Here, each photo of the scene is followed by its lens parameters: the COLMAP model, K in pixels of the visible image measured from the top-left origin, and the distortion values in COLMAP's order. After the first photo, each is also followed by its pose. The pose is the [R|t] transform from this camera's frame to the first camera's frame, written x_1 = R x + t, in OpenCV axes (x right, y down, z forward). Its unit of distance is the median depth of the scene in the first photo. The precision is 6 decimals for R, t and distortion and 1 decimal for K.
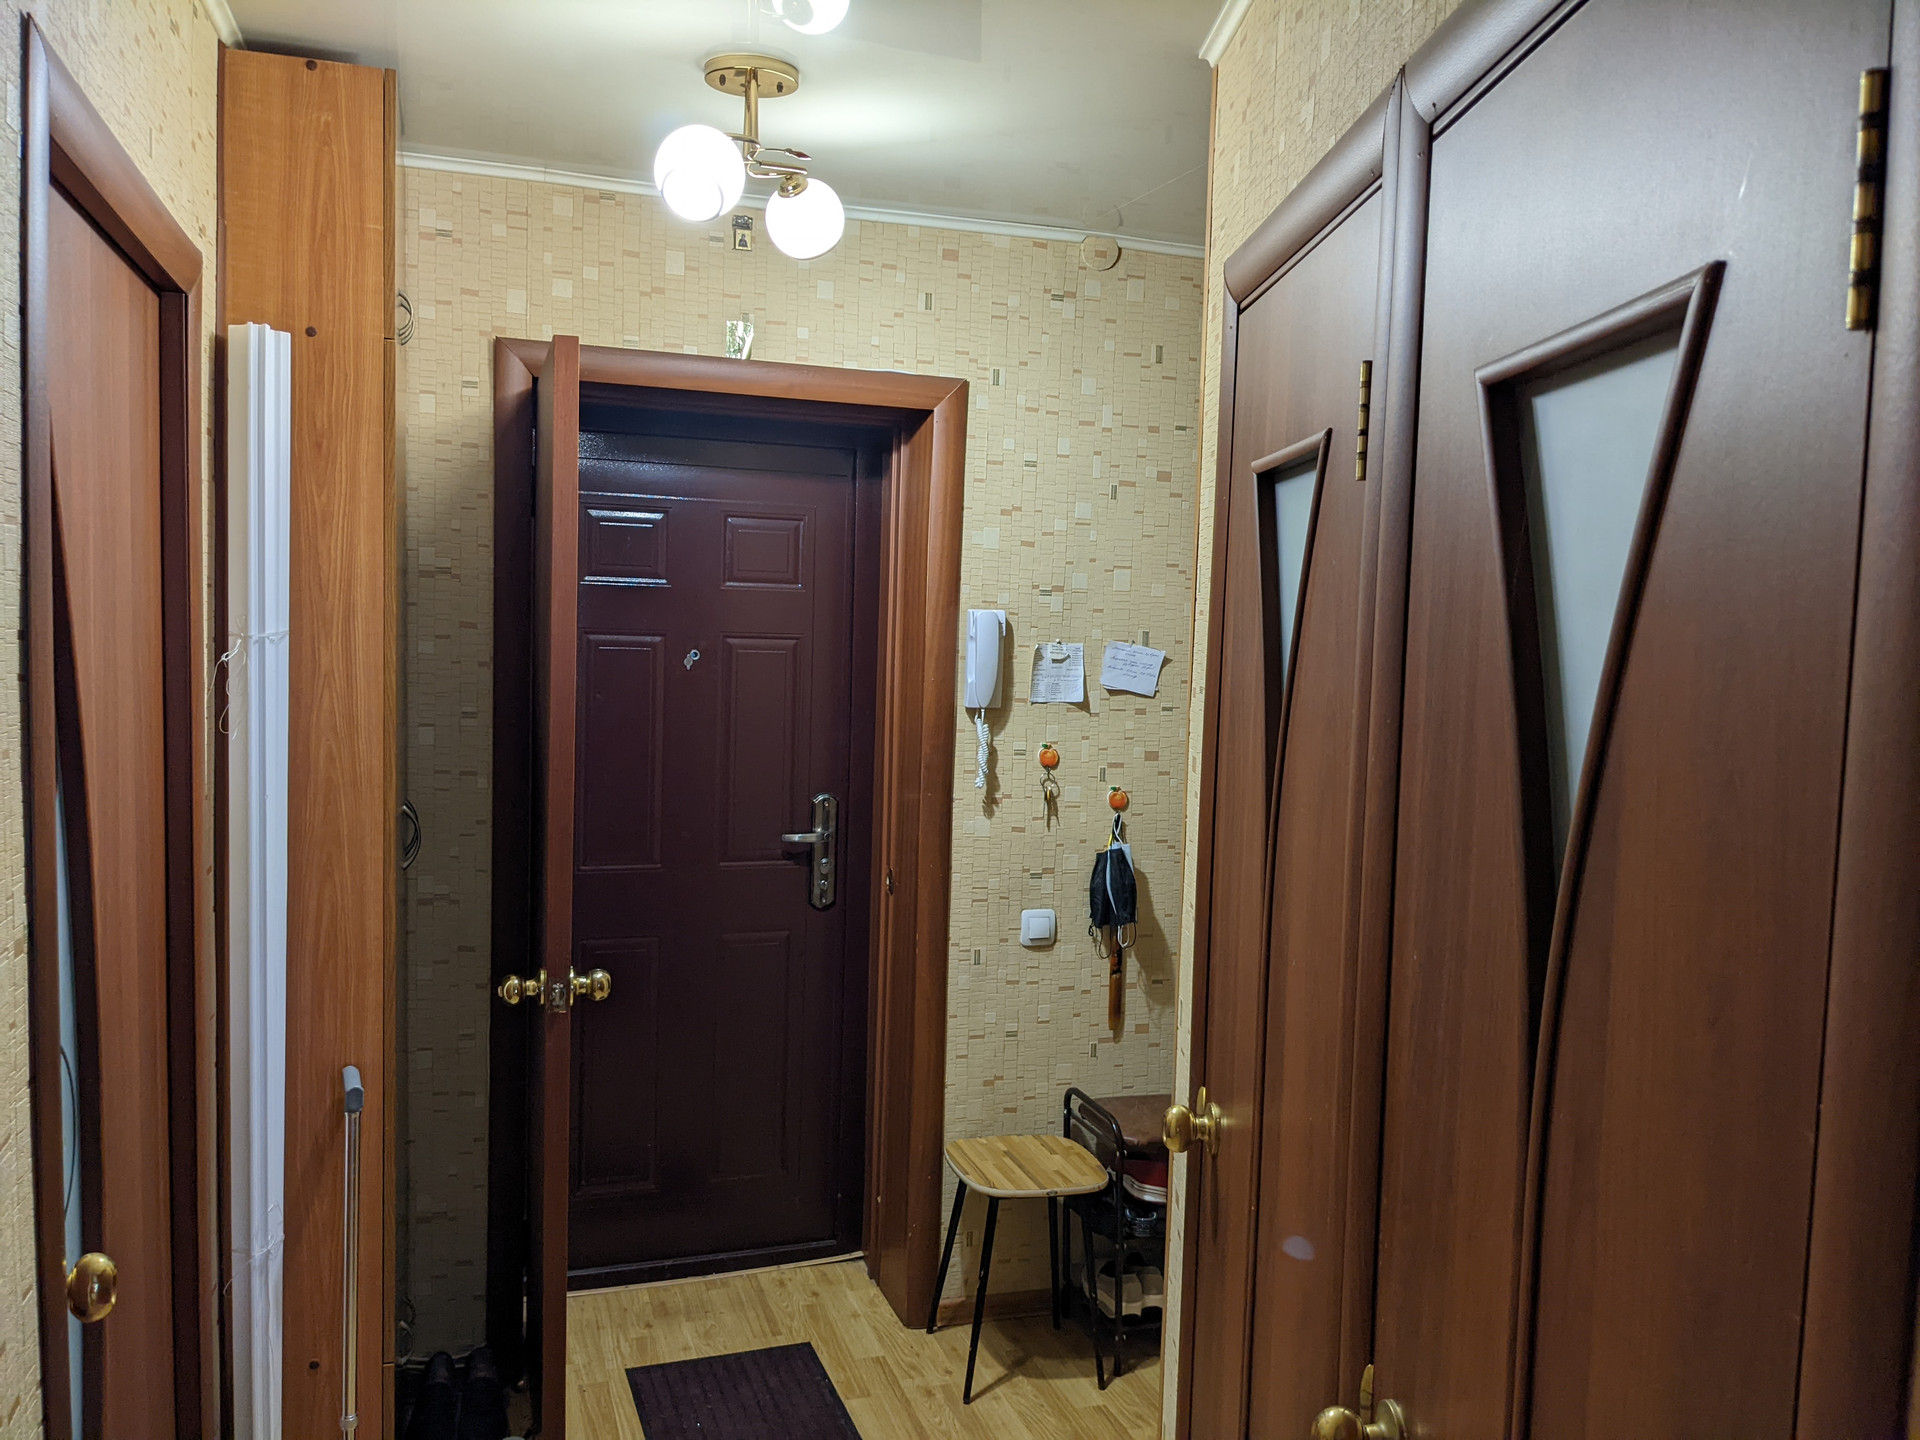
lens RADIAL K [[1530.5, 0, 963.0], [0, 1530.5, 707.9], [0, 0, 1]] dist [0.043871, -0.082637]
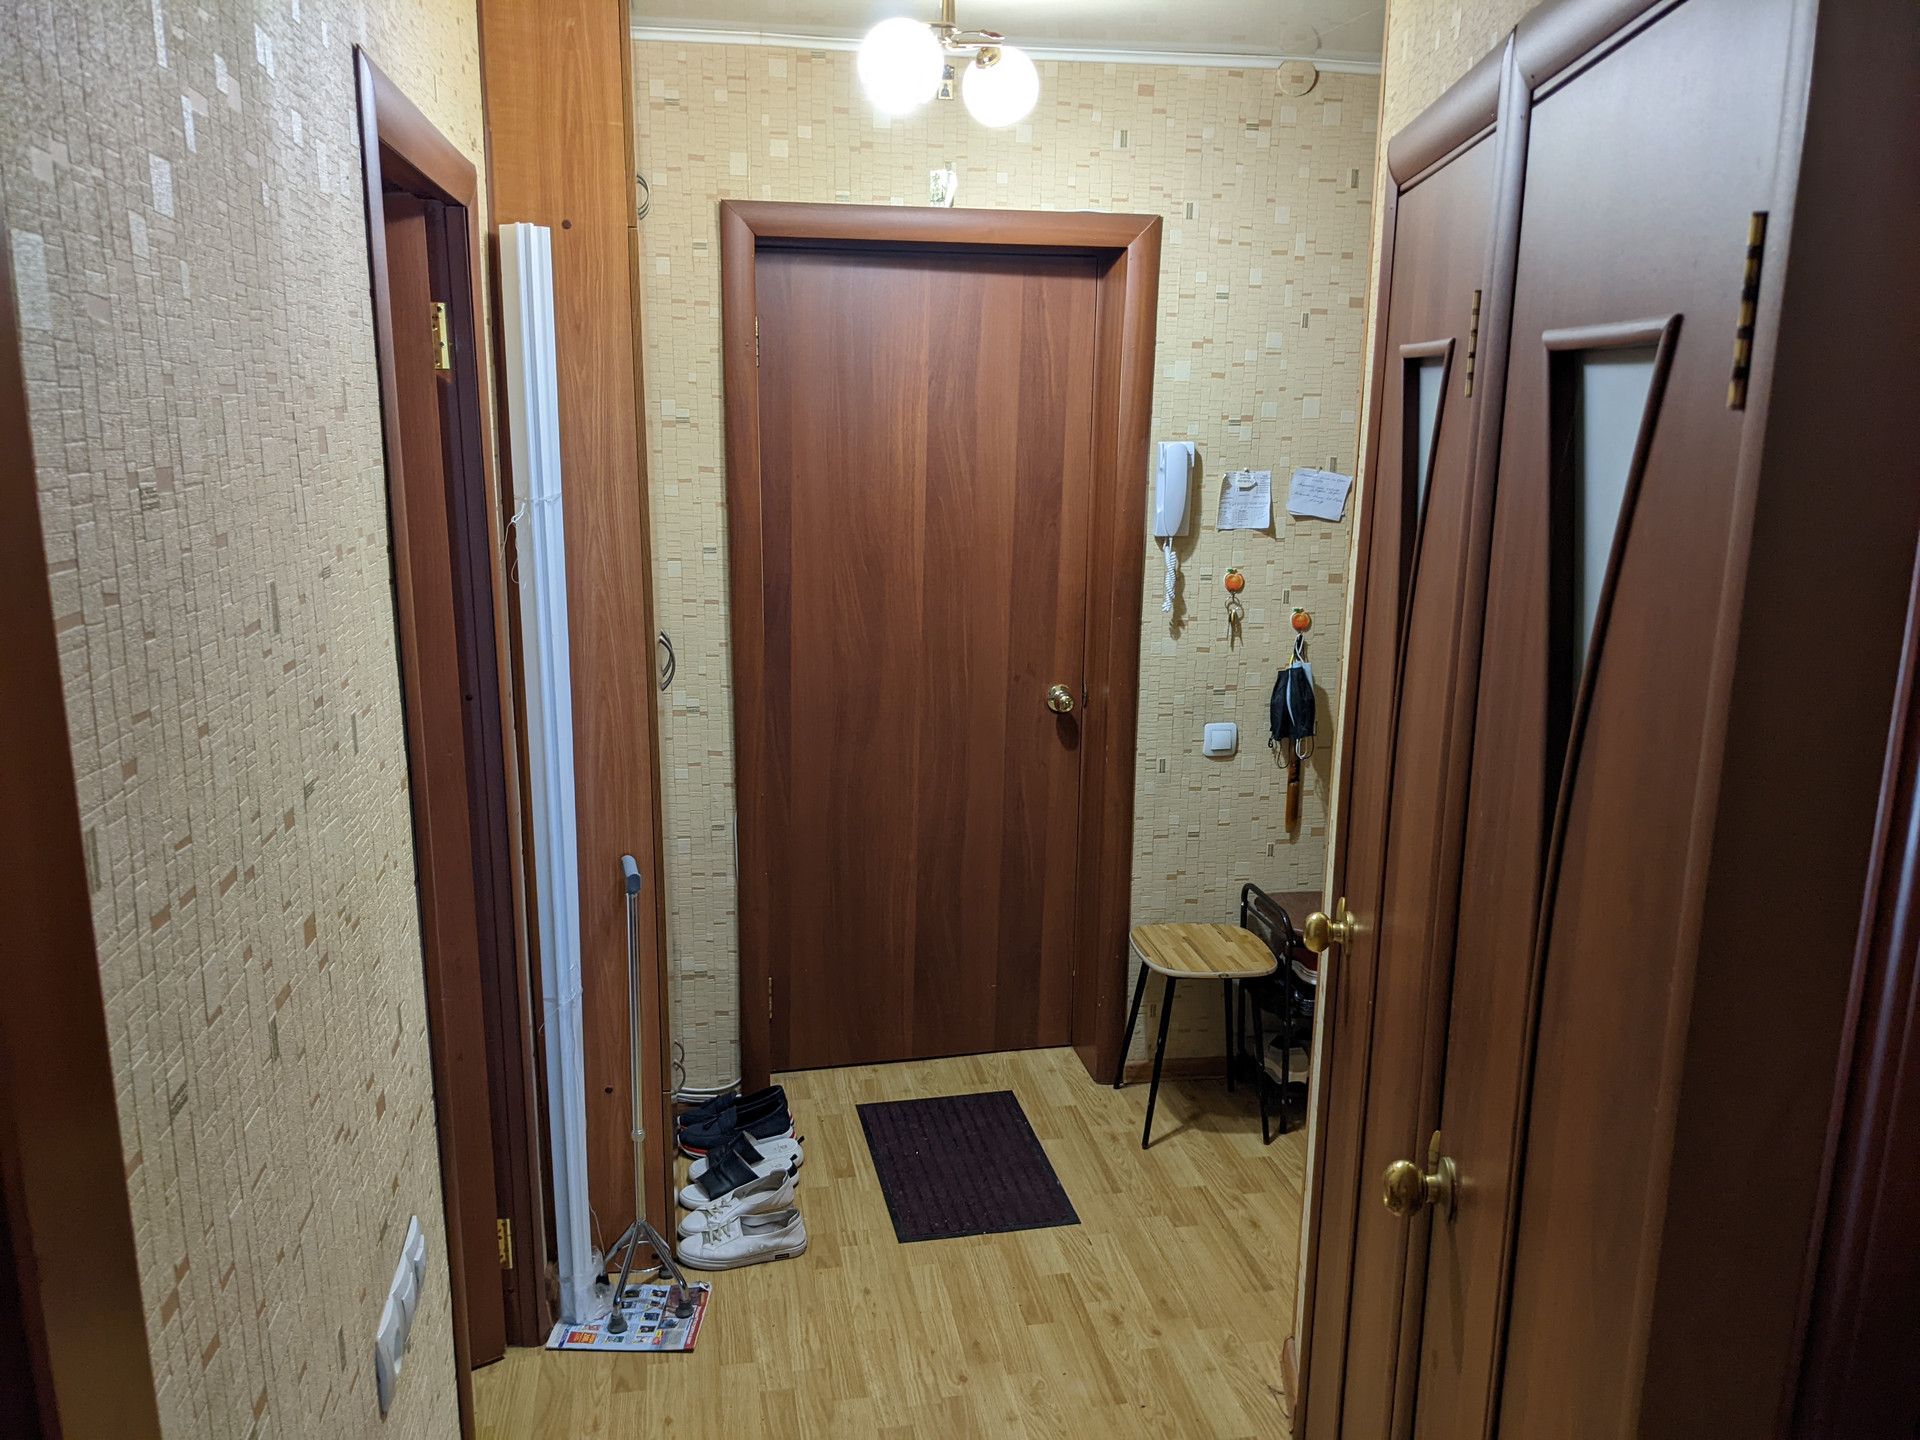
lens RADIAL K [[1530.5, 0, 960.7], [0, 1530.5, 722.3], [0, 0, 1]] dist [0.043871, -0.082637]
pose [[0.989769, 0.013974, -0.141993, 0.024852], [0.008001, 0.988191, 0.153018, -0.042642], [0.142455, -0.152588, 0.977969, -0.101336]]
